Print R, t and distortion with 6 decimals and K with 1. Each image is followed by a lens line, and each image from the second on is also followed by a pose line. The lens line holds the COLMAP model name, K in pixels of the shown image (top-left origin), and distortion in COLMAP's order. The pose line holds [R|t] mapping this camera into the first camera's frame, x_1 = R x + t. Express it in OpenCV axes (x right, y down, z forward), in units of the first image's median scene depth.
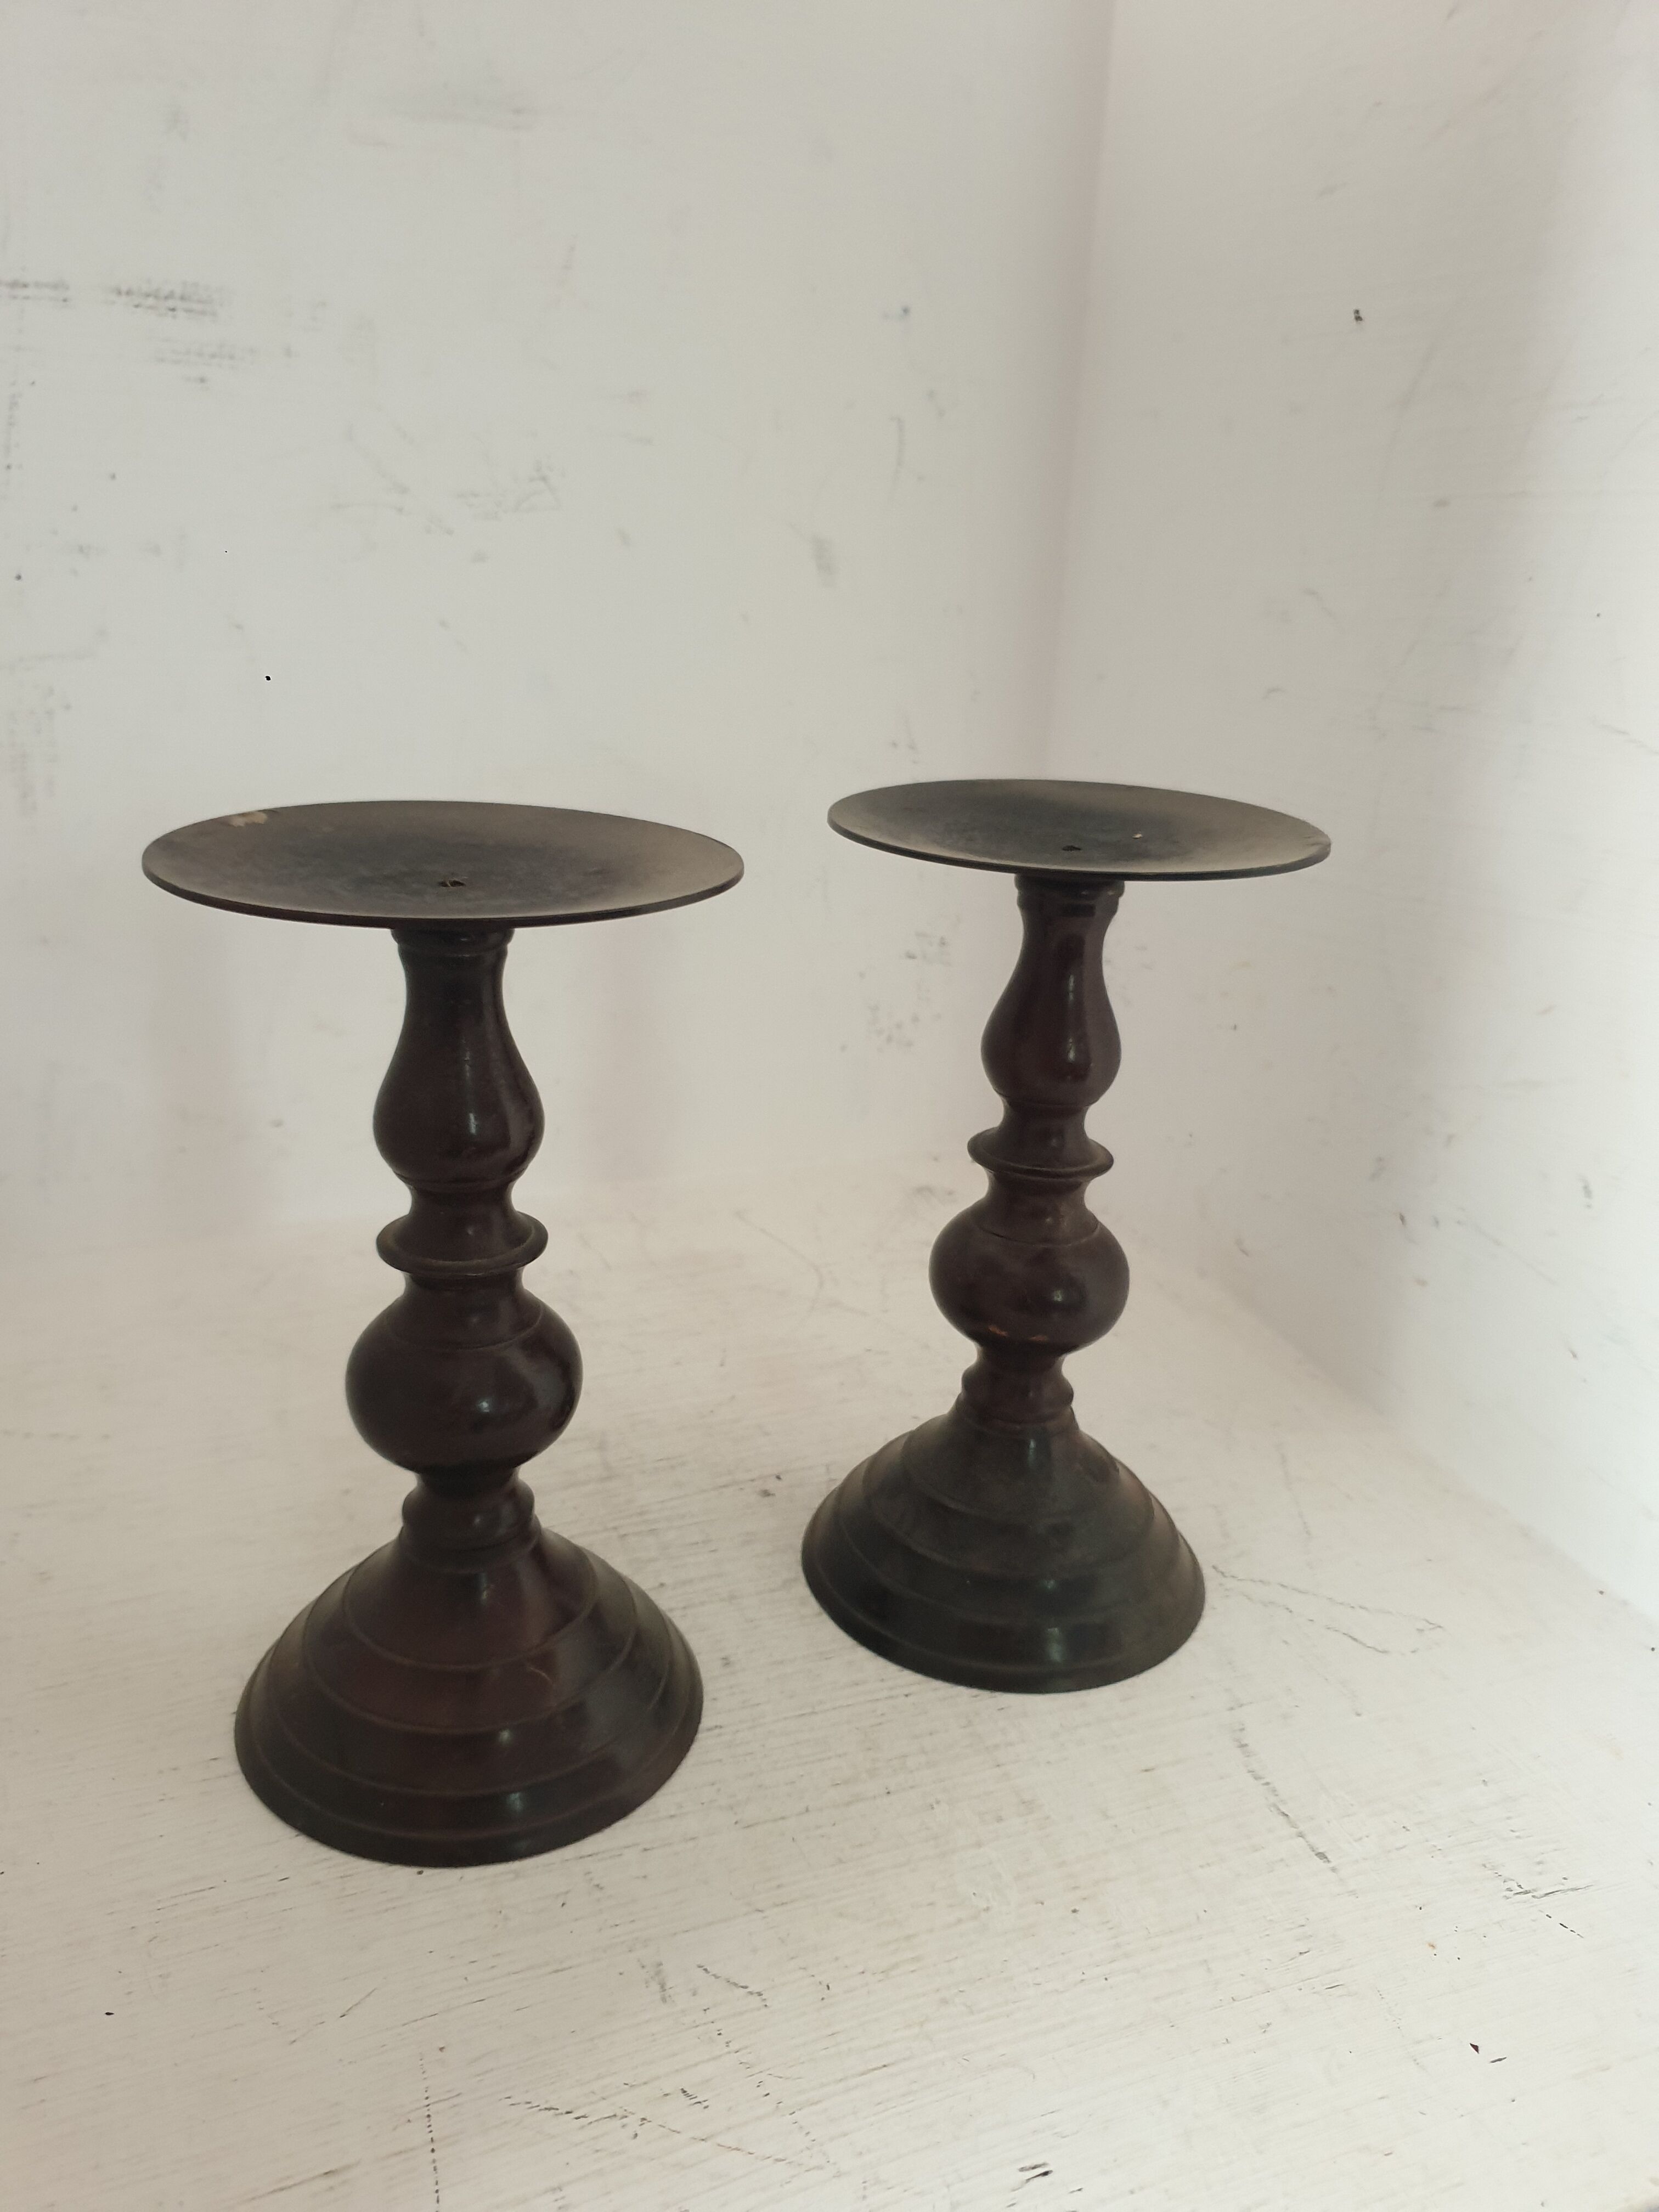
lens RADIAL K [[1798.3, 0, 821.8], [0, 1798.3, 1138.8], [0, 0, 1]] dist [-0.041108, 0.062215]
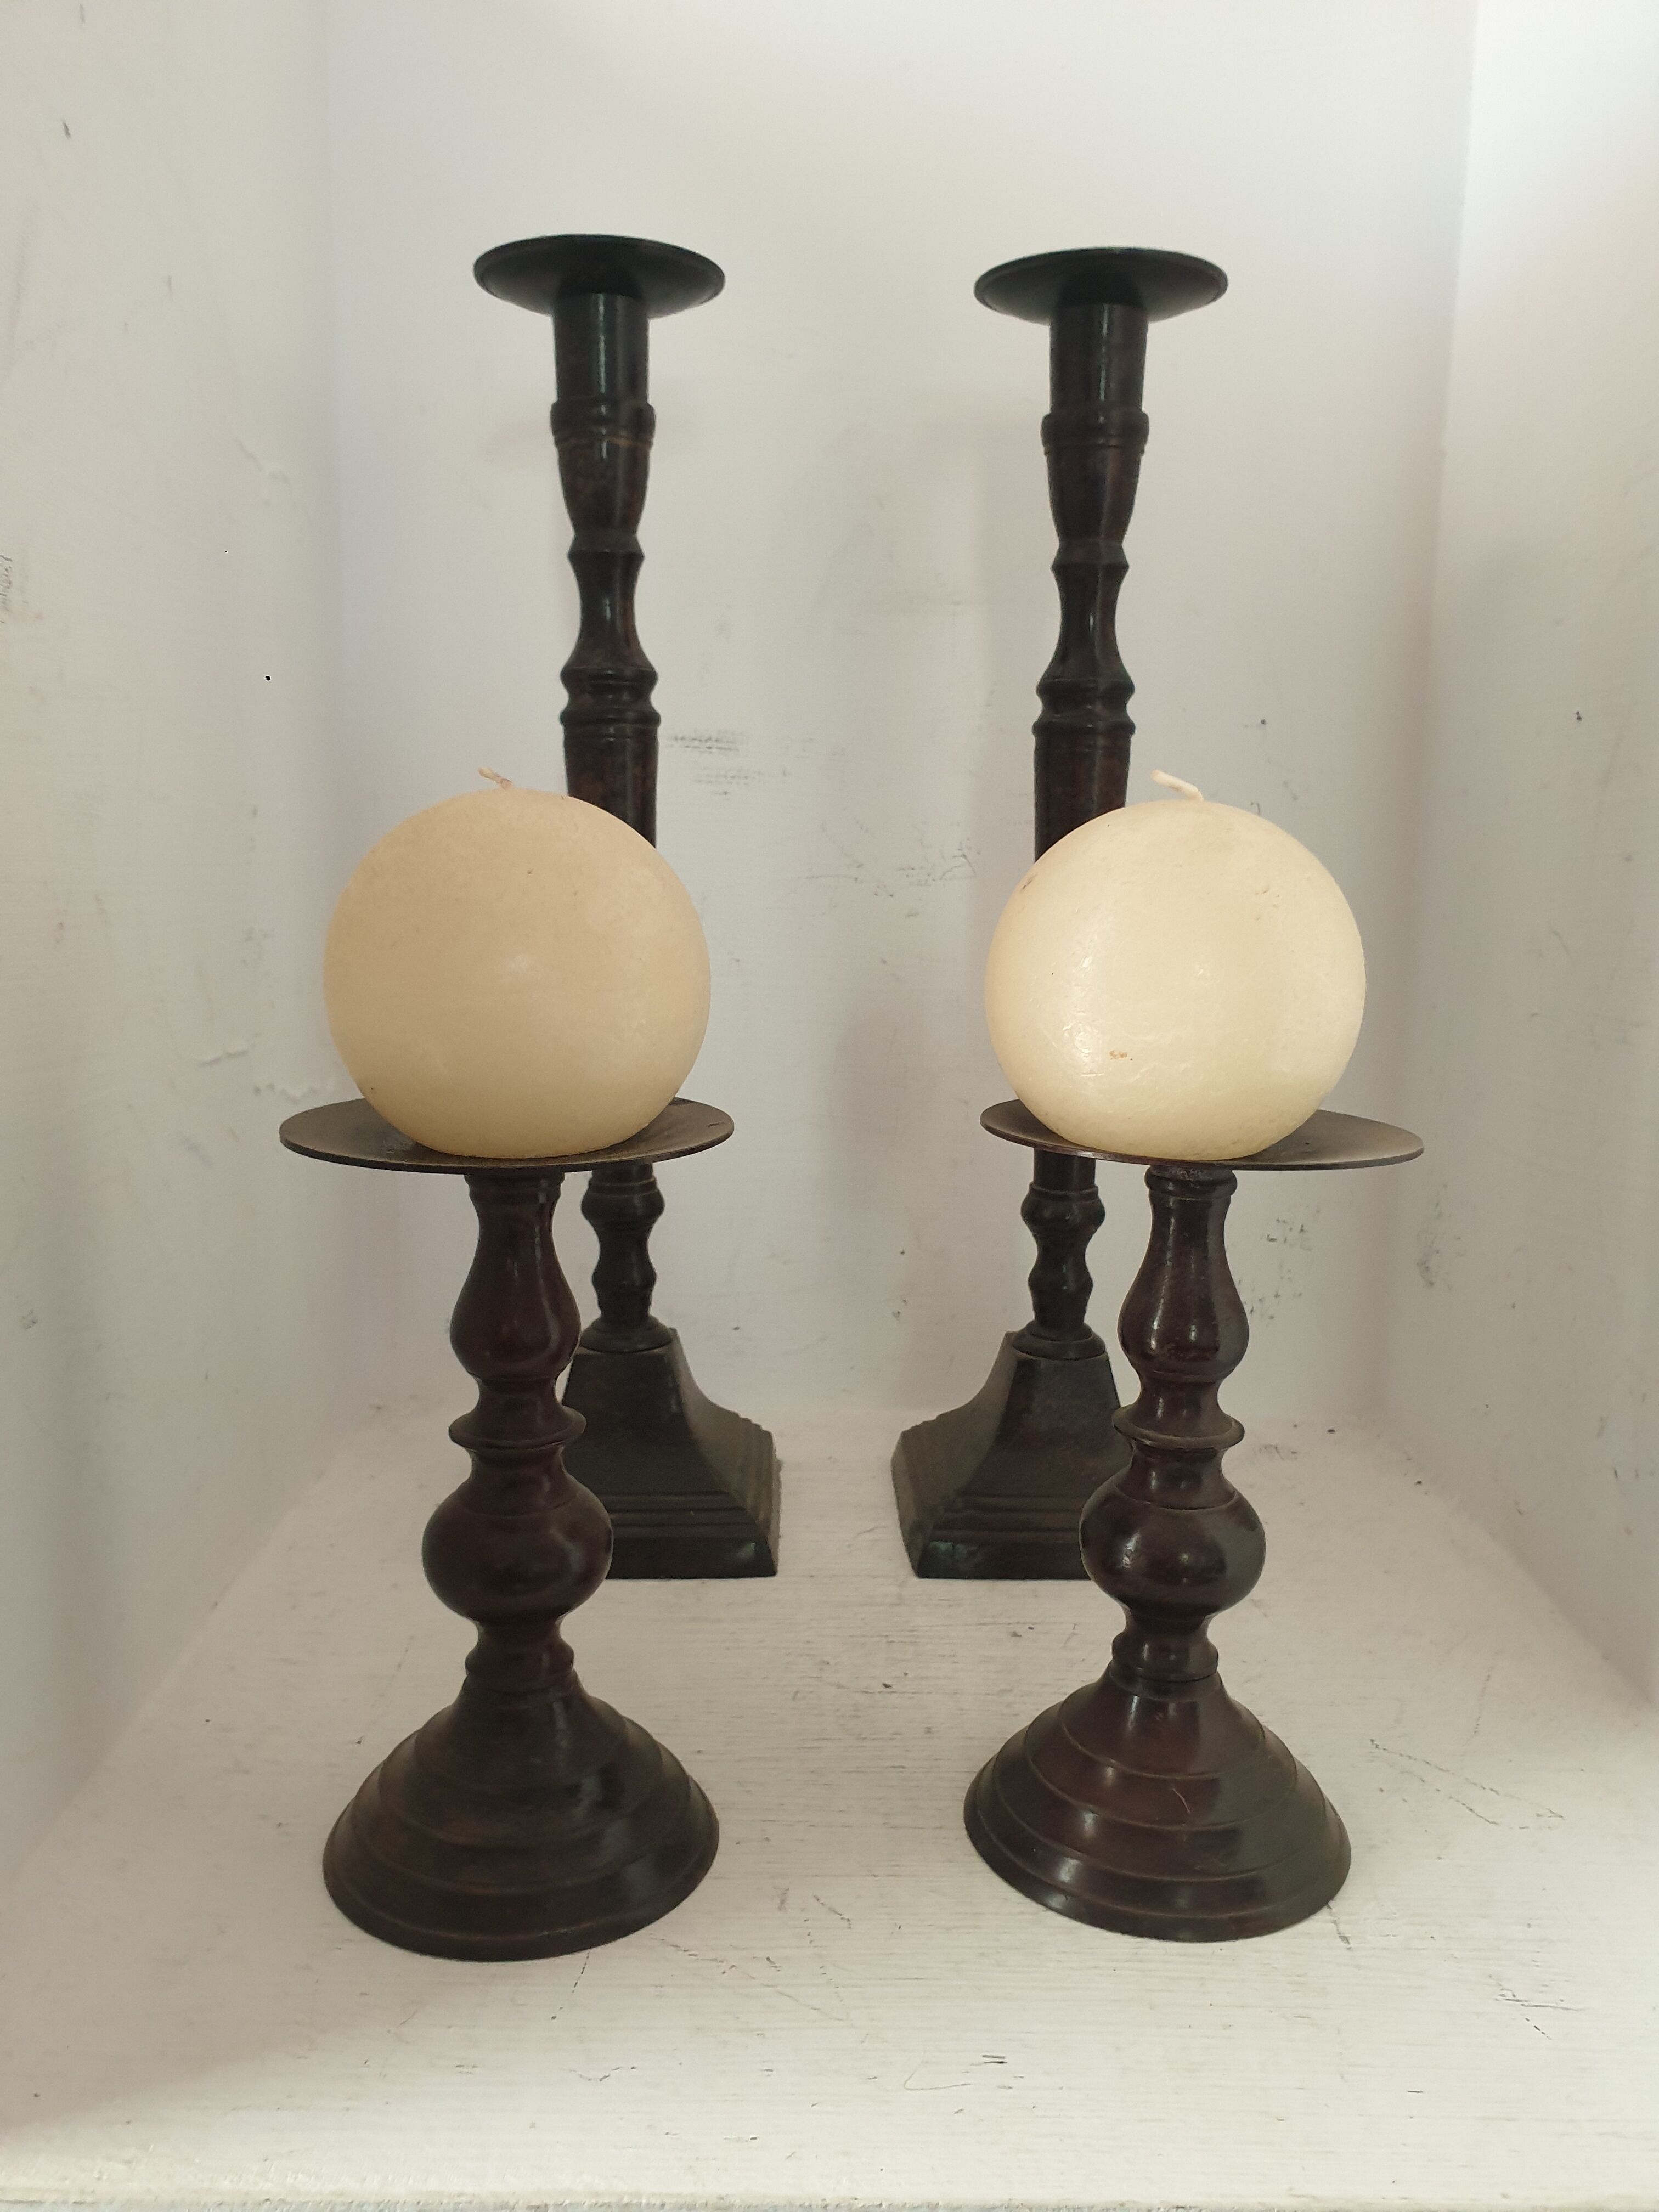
lens RADIAL K [[1798.3, 0, 827.5], [0, 1798.3, 1112.3], [0, 0, 1]] dist [-0.041108, 0.062215]
pose [[0.931051, 0.032681, -0.363423, 0.342424], [-0.109371, 0.975183, -0.192501, 0.121022], [0.348113, 0.218976, 0.911519, -0.295811]]
